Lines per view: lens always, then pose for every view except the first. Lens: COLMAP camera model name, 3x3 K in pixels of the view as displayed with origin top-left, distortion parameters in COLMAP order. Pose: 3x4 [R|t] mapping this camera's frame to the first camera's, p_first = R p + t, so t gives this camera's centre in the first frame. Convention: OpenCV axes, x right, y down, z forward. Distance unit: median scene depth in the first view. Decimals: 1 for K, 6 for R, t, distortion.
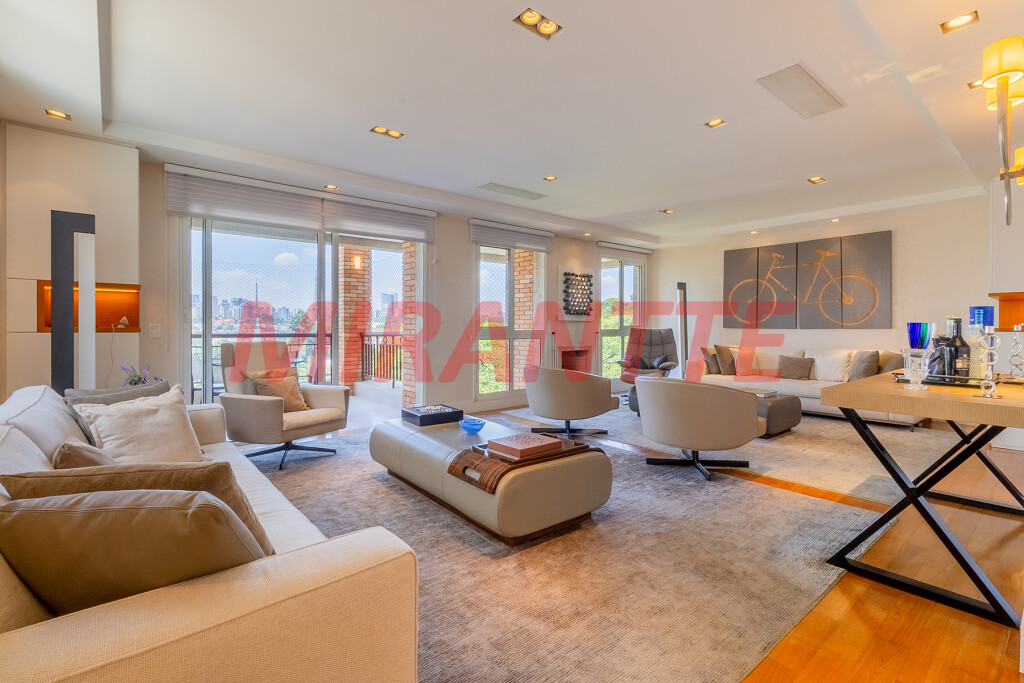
lens RADIAL K [[466.9, 0, 509.5], [0, 466.9, 329.6], [0, 0, 1]] dist [-0.000926, 0.000671]
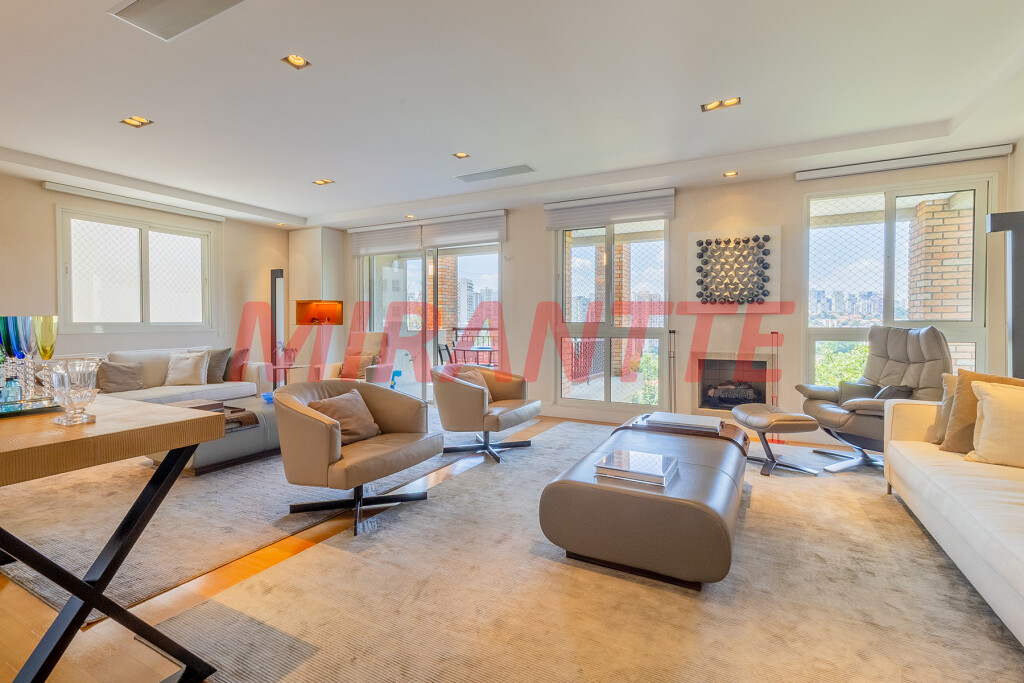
lens RADIAL K [[477.5, 0, 502.6], [0, 477.5, 330.5], [0, 0, 1]] dist [0.002553, 0.000751]
pose [[0.376264, 0.016375, -0.926368, 0.757885], [-0.007583, 0.999865, 0.014594, -0.003344], [0.926481, 0.001534, 0.376337, 0.567443]]
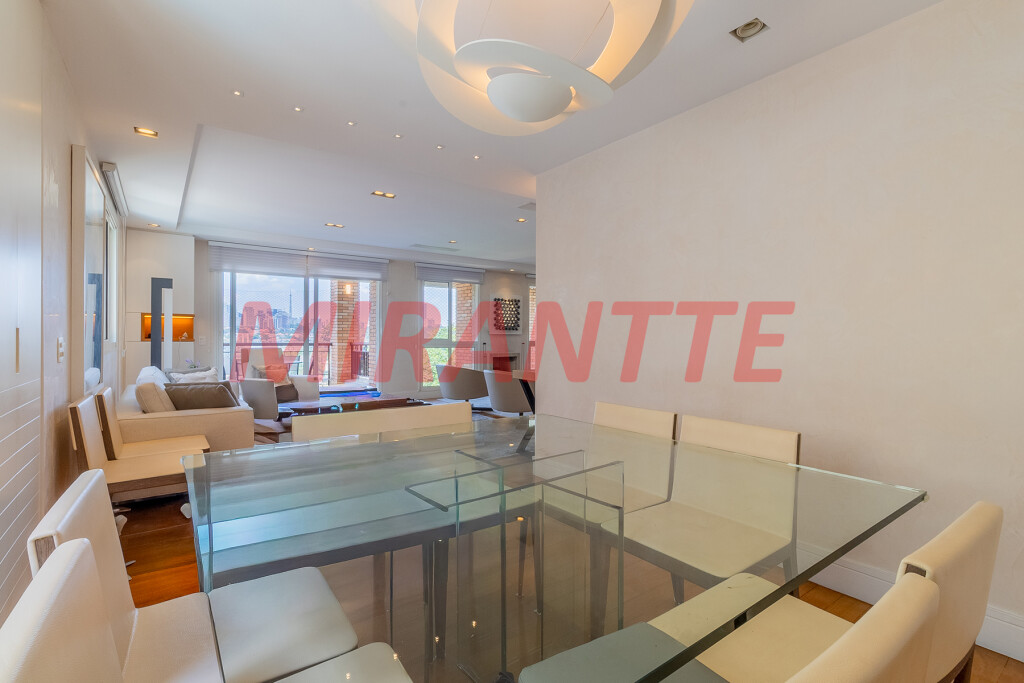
lens RADIAL K [[476.5, 0, 524.3], [0, 476.5, 337.2], [0, 0, 1]] dist [-0.002120, -0.000757]
pose [[0.999053, 0.003869, -0.043327, 0.308161], [-0.004162, 0.999969, -0.006690, -0.002337], [0.043299, 0.006864, 0.999039, -0.430575]]
